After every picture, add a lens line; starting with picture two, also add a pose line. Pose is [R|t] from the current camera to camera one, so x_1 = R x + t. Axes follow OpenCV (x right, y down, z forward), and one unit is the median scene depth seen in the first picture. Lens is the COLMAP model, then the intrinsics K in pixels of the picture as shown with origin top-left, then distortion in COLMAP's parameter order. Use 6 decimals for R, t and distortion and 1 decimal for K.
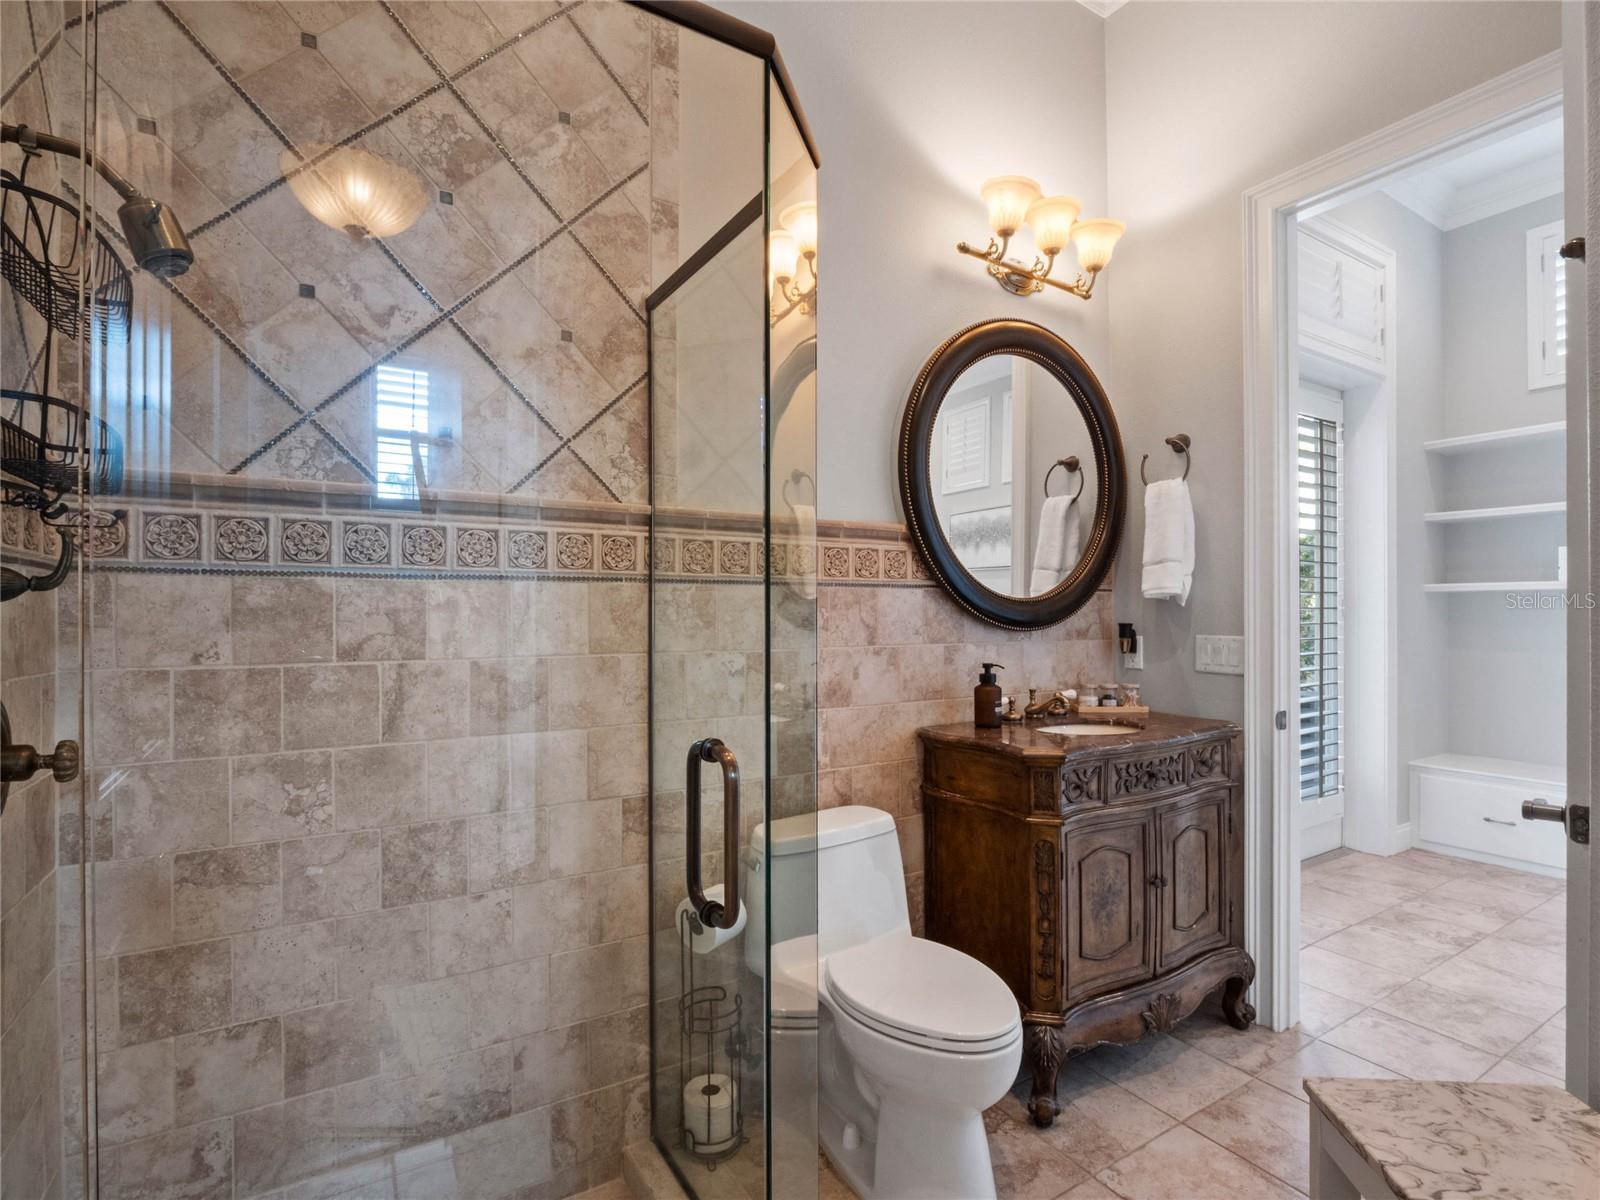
lens RADIAL K [[784.5, 0, 790.2], [0, 784.5, 611.0], [0, 0, 1]] dist [-0.013967, -0.001640]
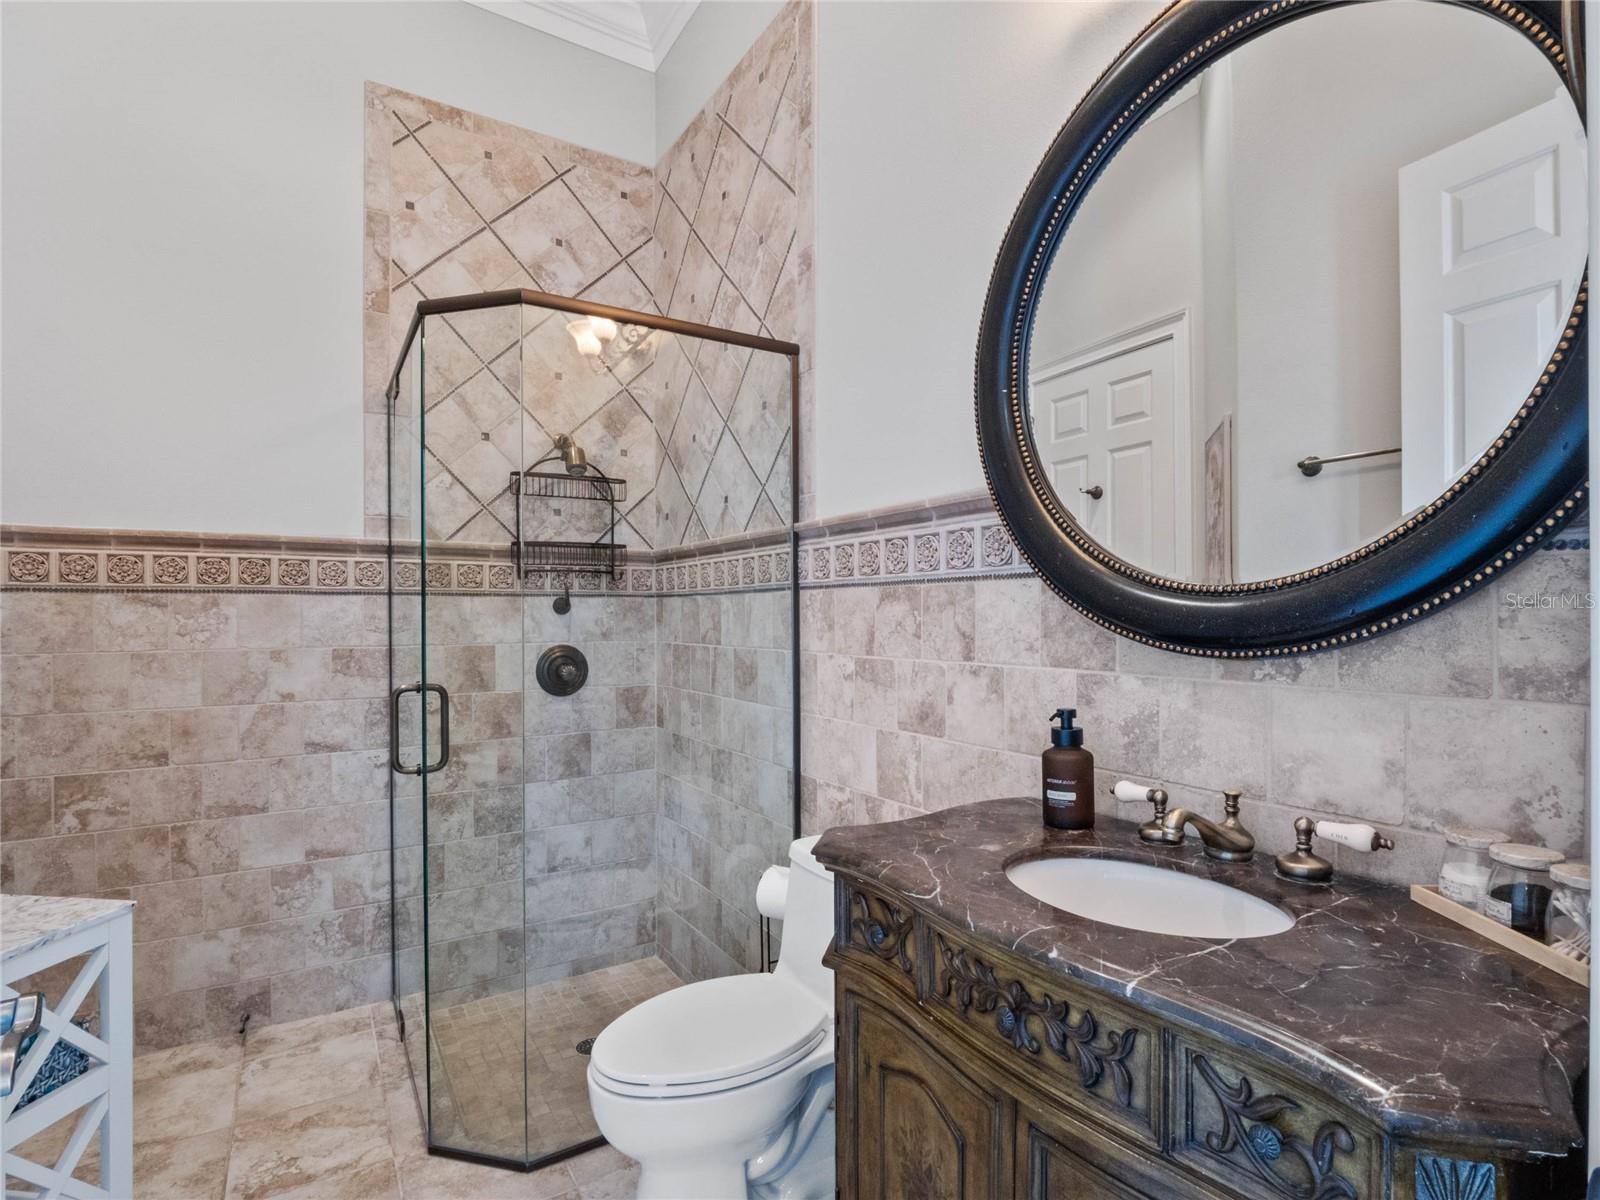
lens RADIAL K [[784.5, 0, 797.6], [0, 784.5, 607.0], [0, 0, 1]] dist [-0.013967, -0.001640]
pose [[0.011072, -0.005310, -0.999925, 0.830375], [0.011306, 0.999923, -0.005185, -0.004469], [0.999875, -0.011248, 0.011131, 0.836683]]
